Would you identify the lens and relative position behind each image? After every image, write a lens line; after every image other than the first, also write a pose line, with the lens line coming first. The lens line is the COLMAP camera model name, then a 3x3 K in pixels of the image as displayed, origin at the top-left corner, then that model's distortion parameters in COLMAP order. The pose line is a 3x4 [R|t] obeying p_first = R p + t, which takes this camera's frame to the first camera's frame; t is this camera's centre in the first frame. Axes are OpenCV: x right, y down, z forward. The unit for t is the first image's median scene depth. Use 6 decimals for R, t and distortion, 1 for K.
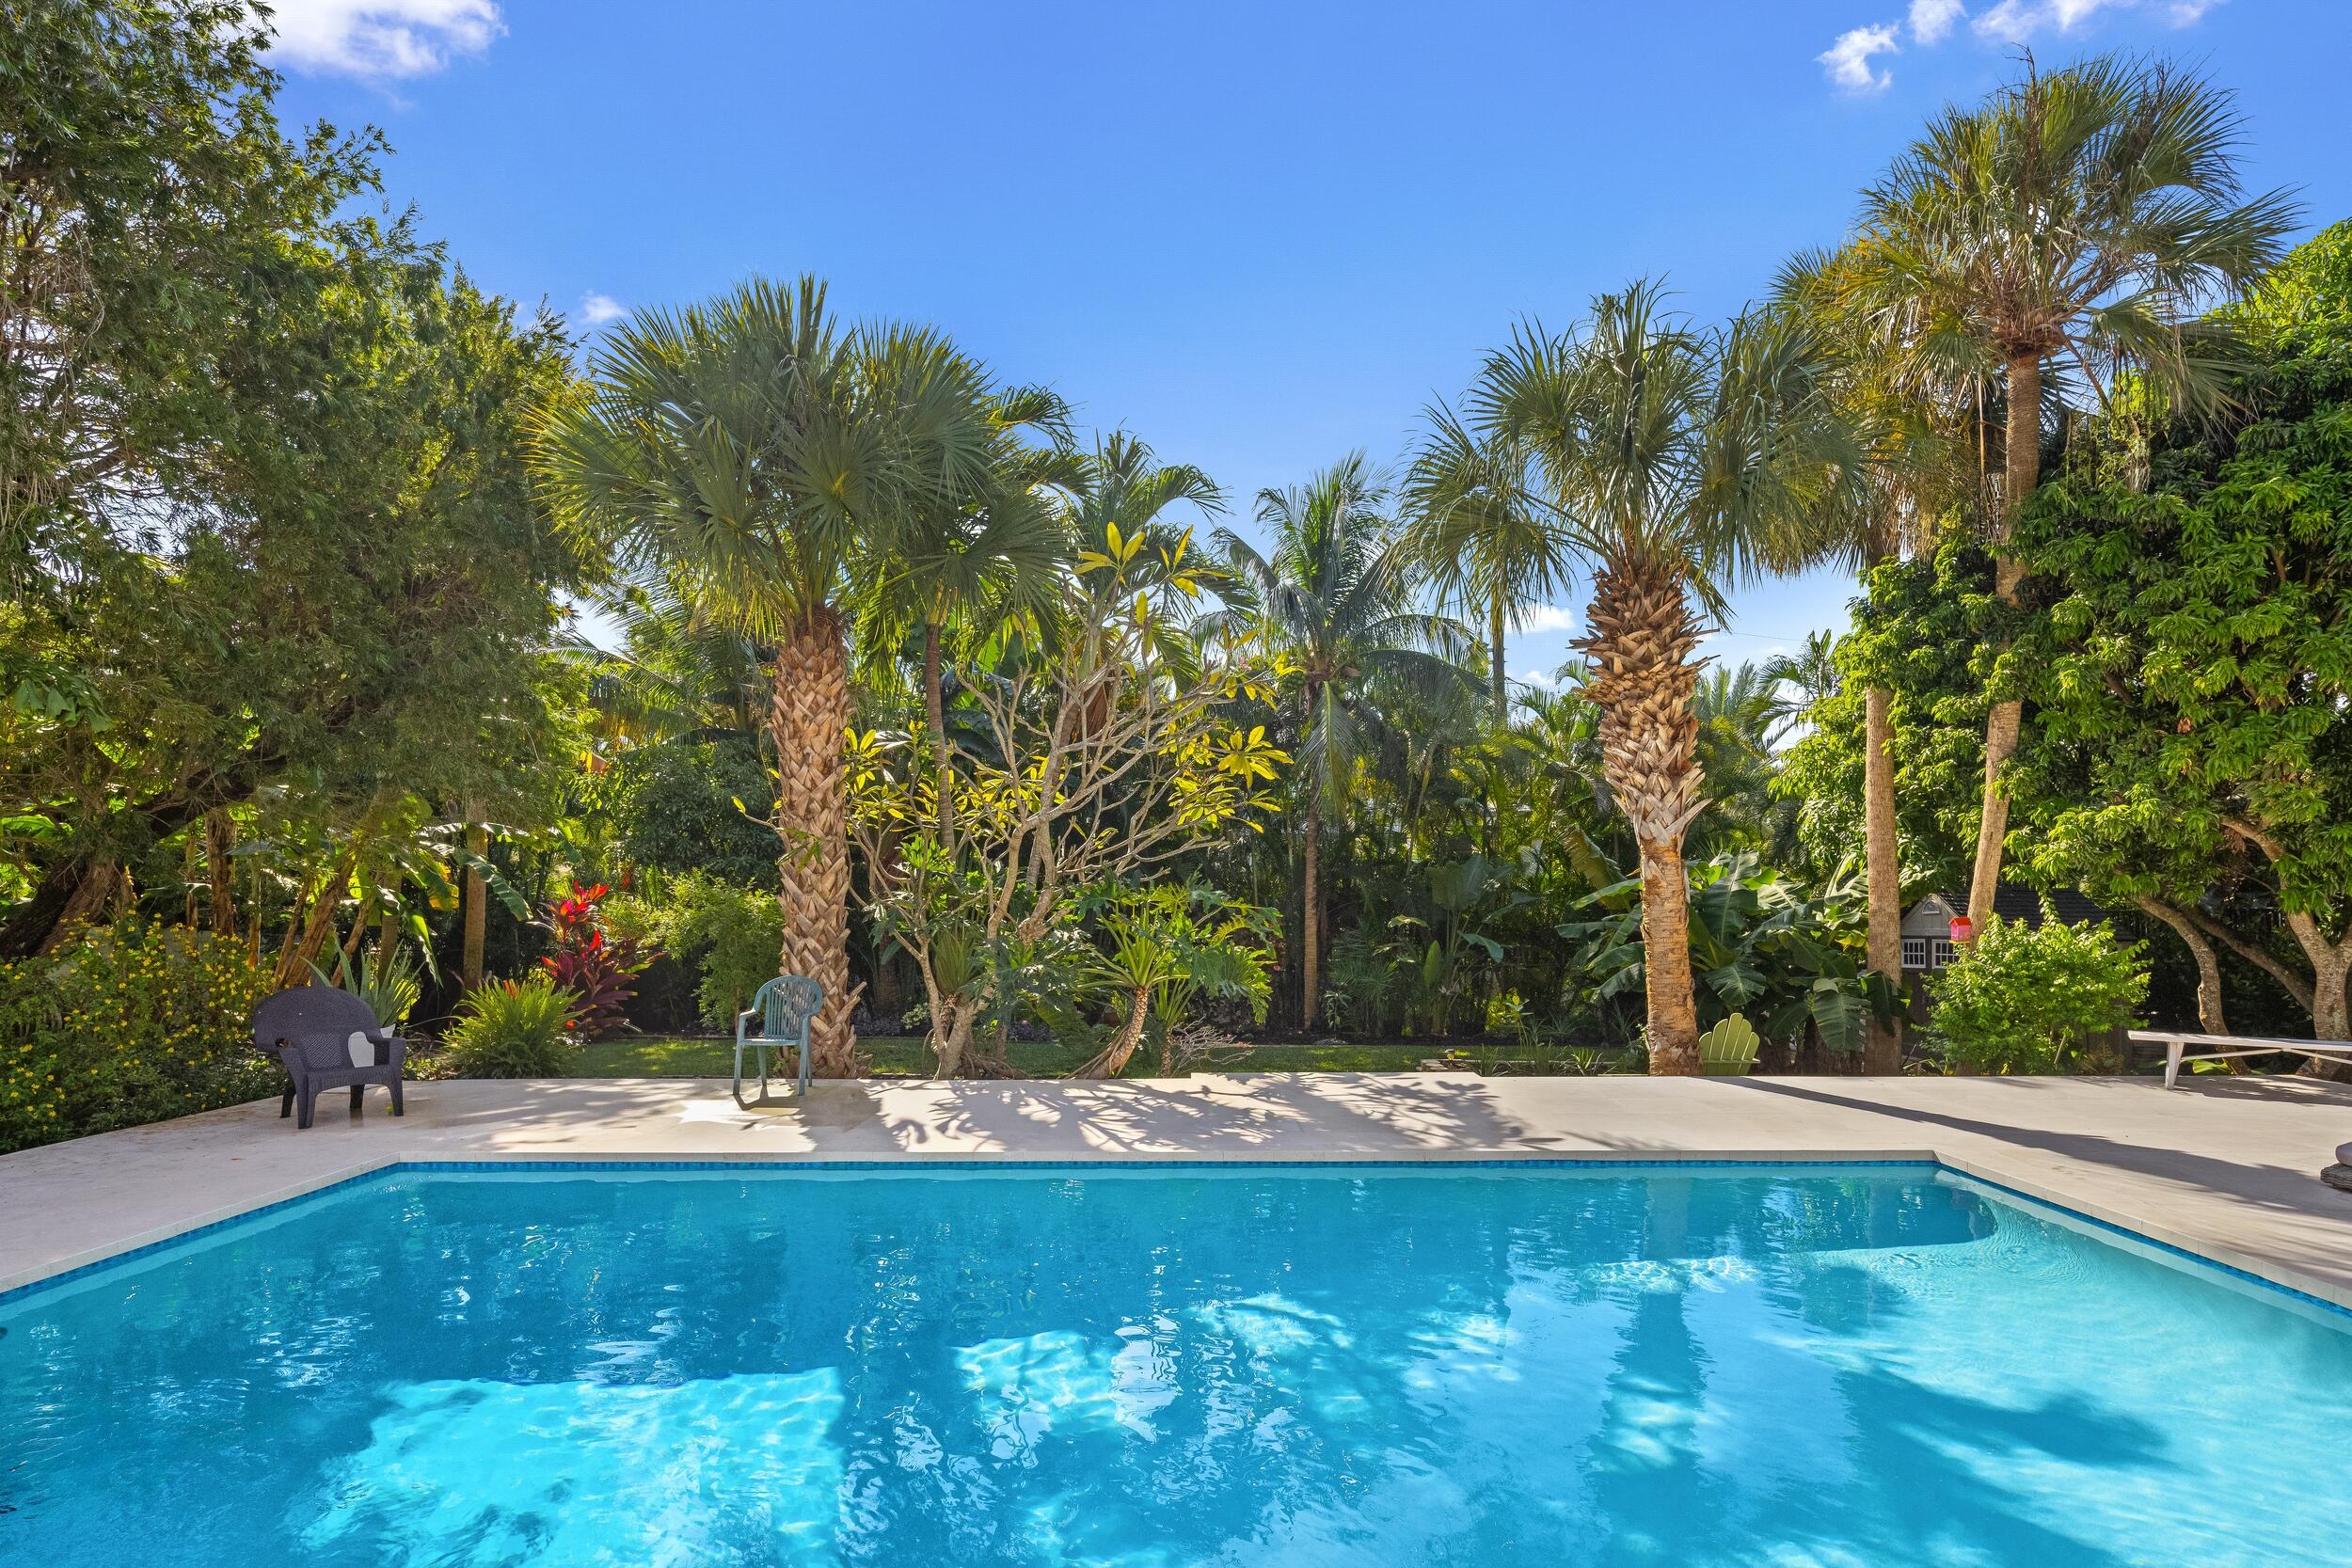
lens RADIAL K [[1144.1, 0, 1167.4], [0, 1144.1, 905.8], [0, 0, 1]] dist [0.005672, -0.005924]
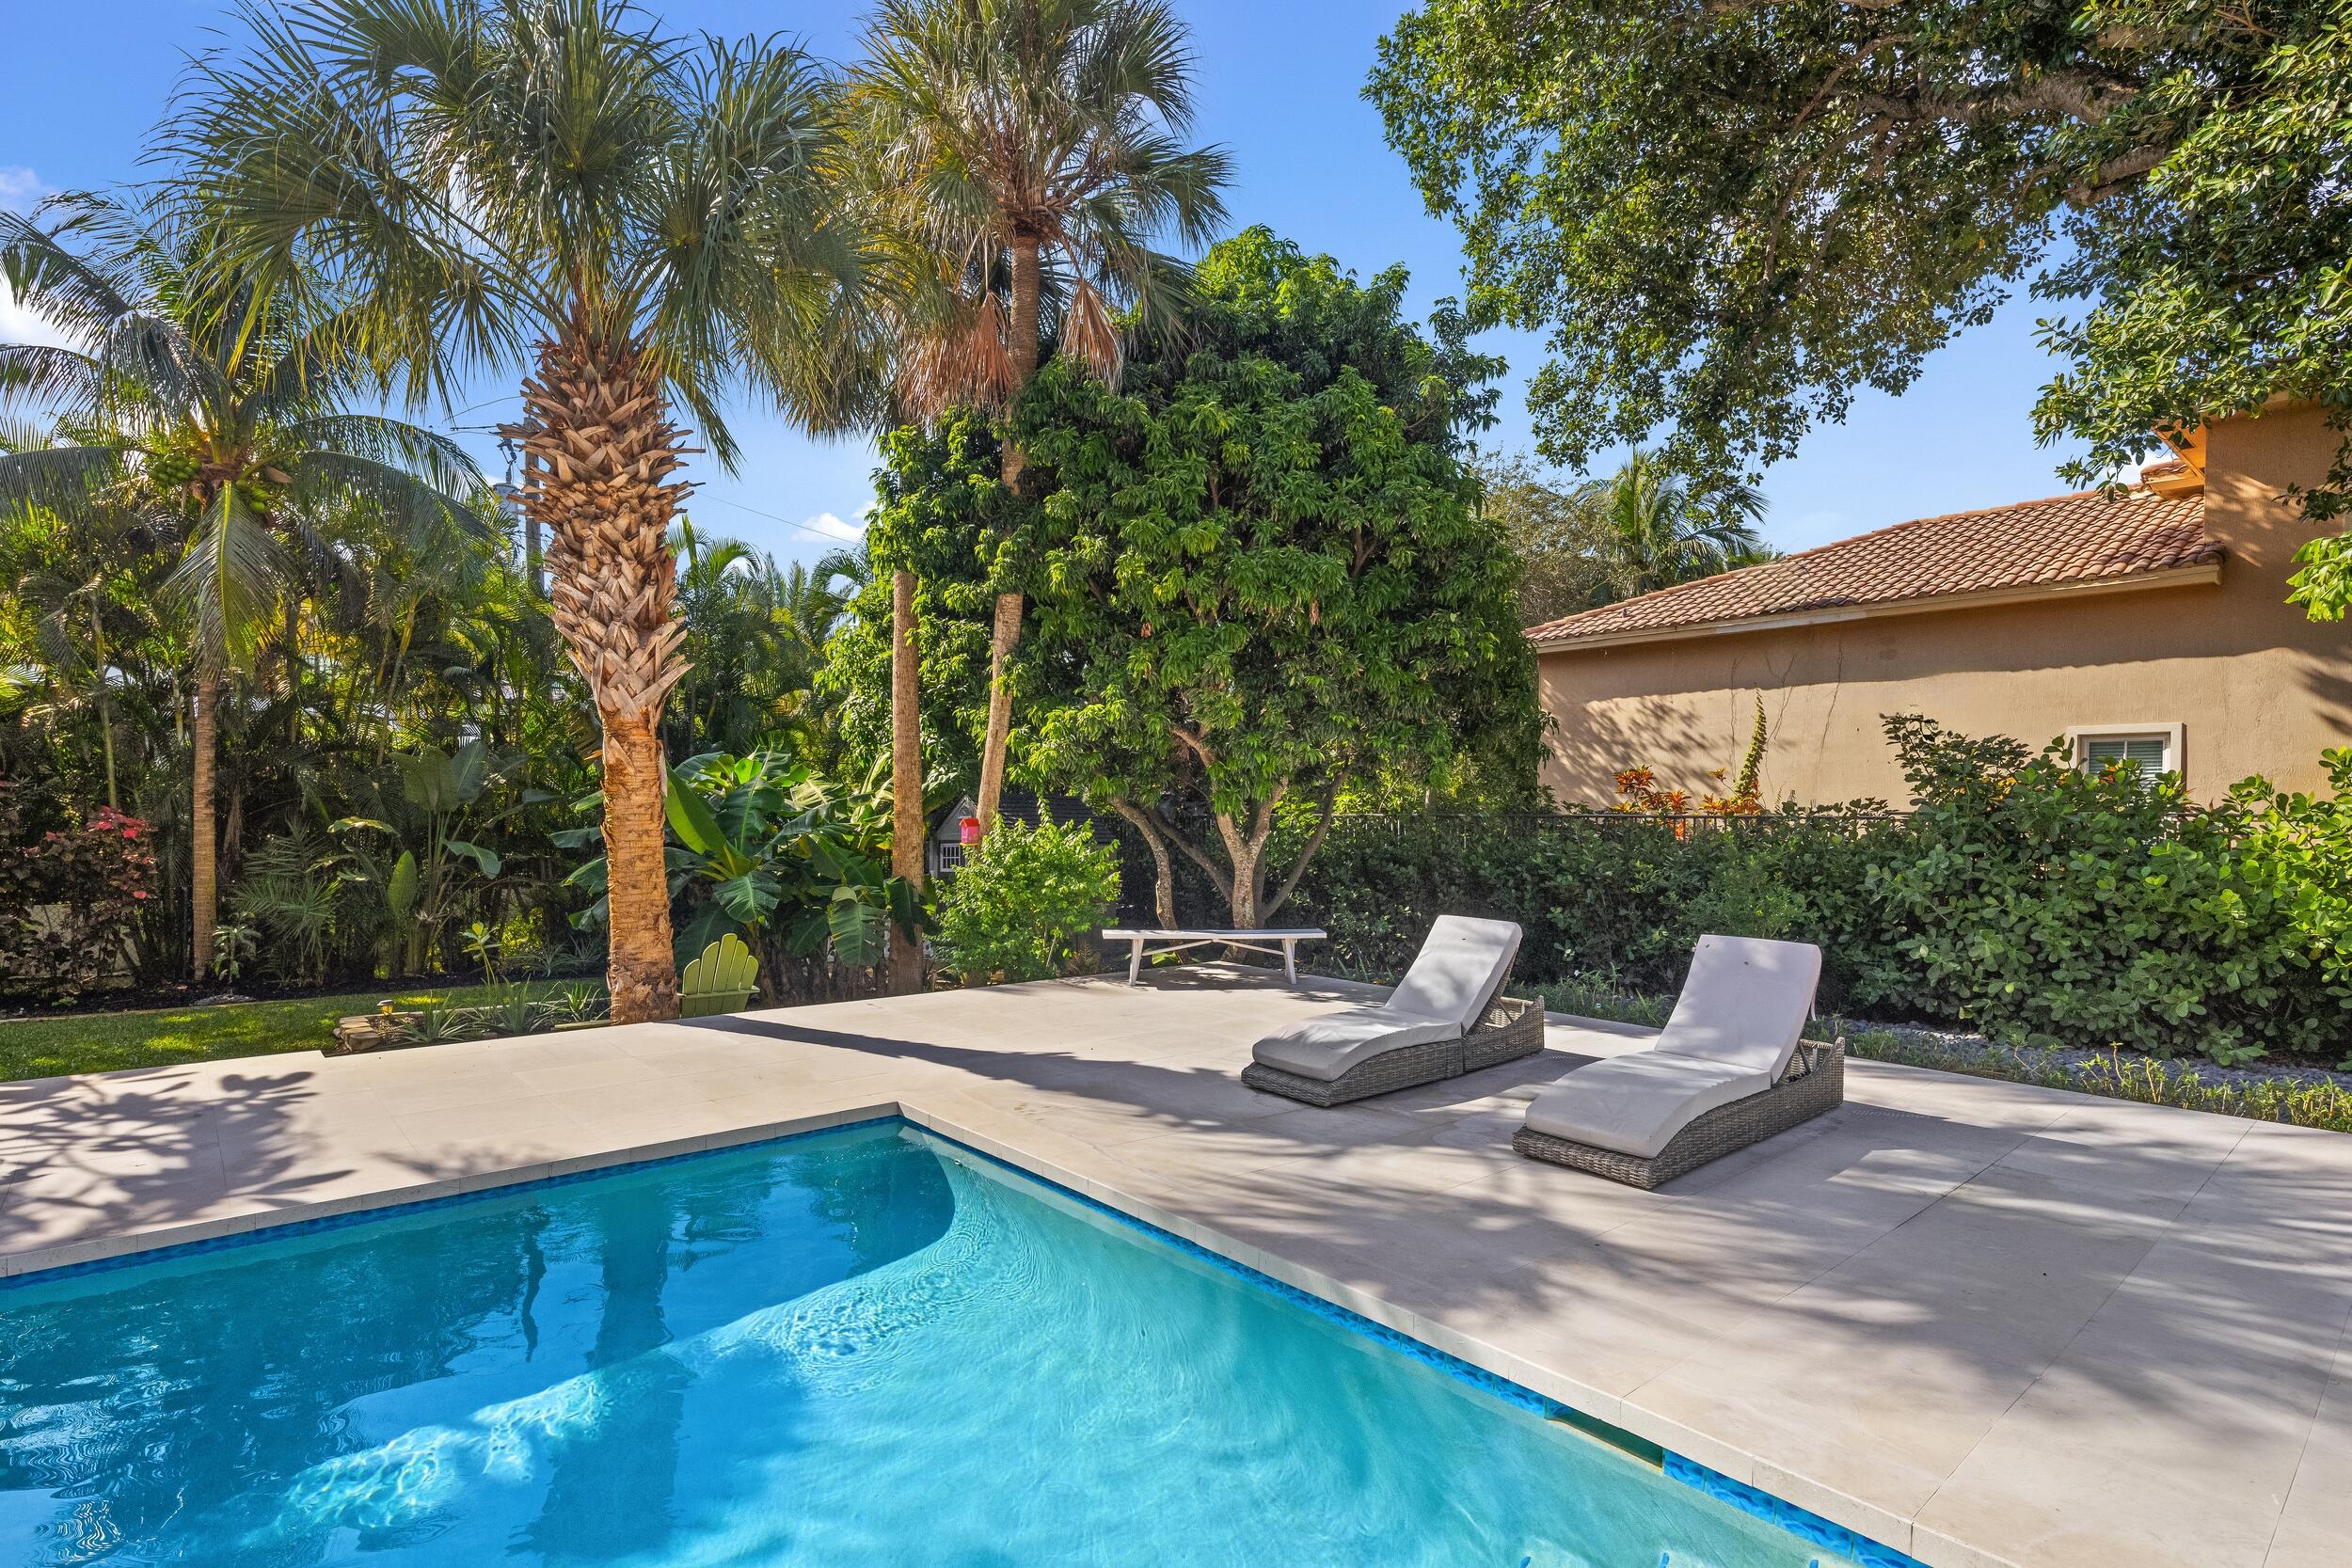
lens RADIAL K [[1168.9, 0, 1164.0], [0, 1168.9, 822.7], [0, 0, 1]] dist [0.000430, -0.000270]
pose [[0.743811, 0.003626, 0.668380, 0.179262], [-0.007367, 0.999969, 0.002773, 0.010875], [-0.668349, -0.006986, 0.743815, 0.186578]]
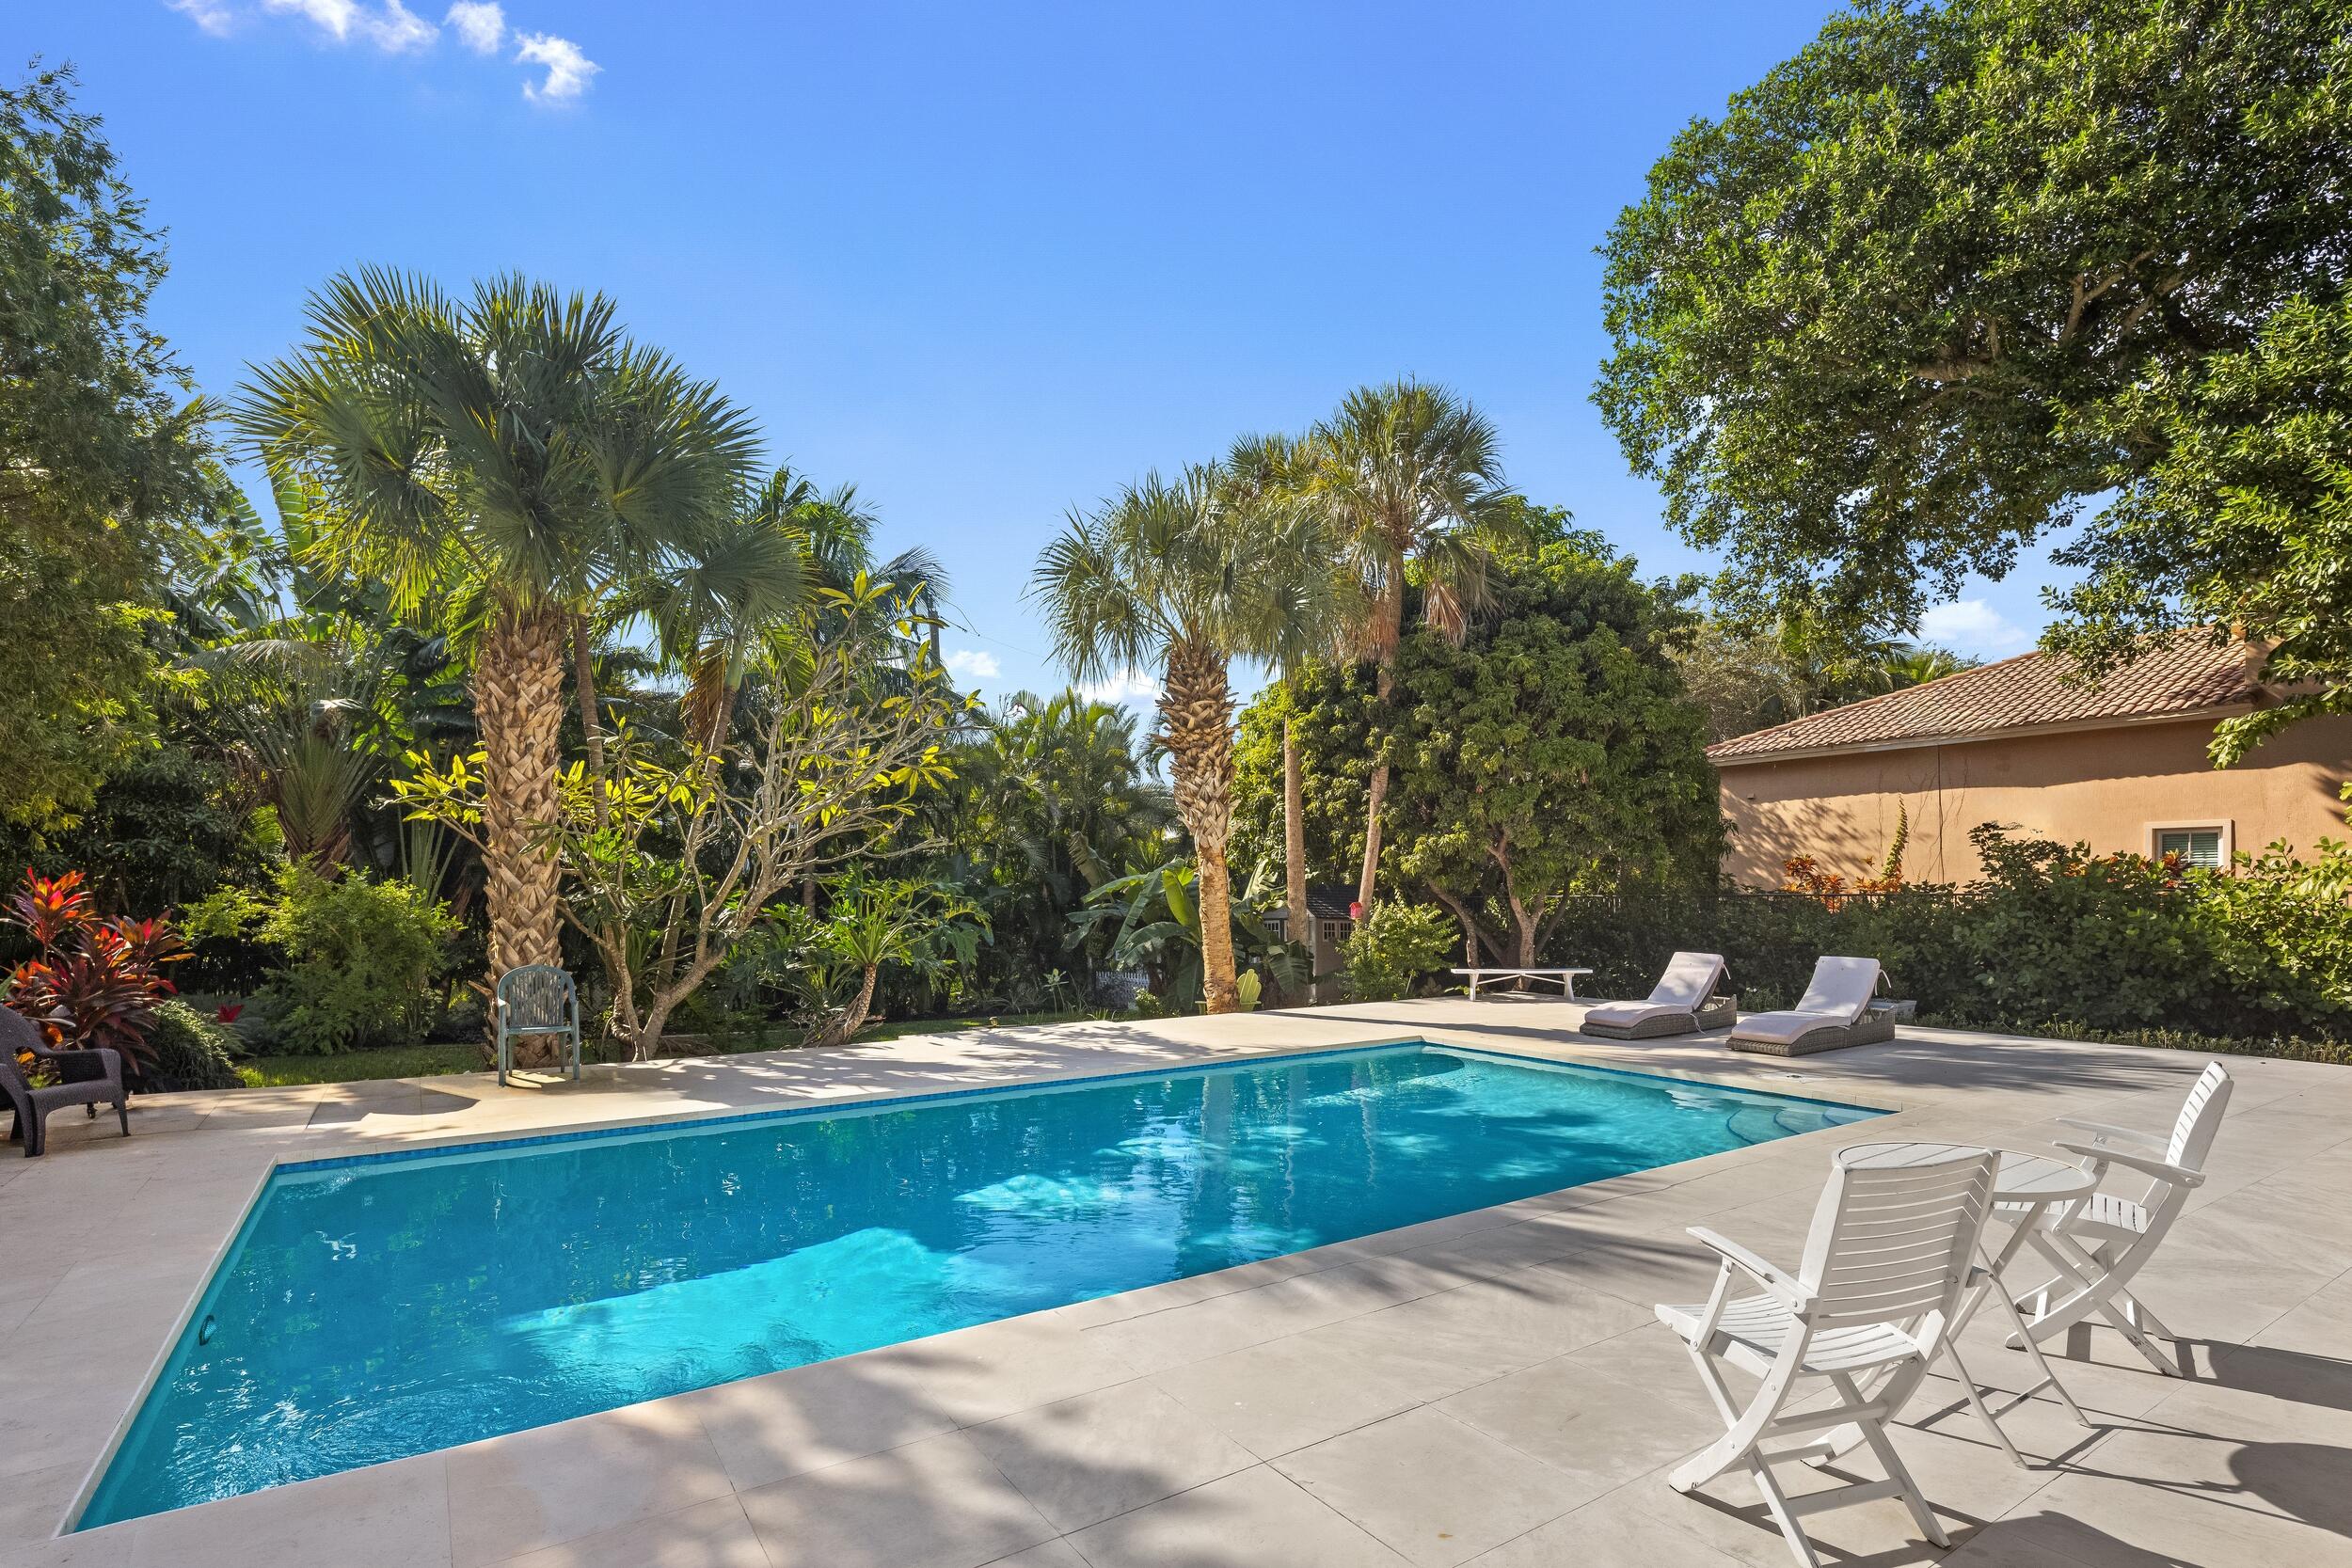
lens RADIAL K [[1136.0, 0, 1174.5], [0, 1136.0, 897.3], [0, 0, 1]] dist [-0.002517, 0.000555]
pose [[0.824597, -0.002753, 0.565714, -0.407569], [0.005231, 0.999983, -0.002758, 0.006671], [-0.565697, 0.005234, 0.824597, -0.131212]]
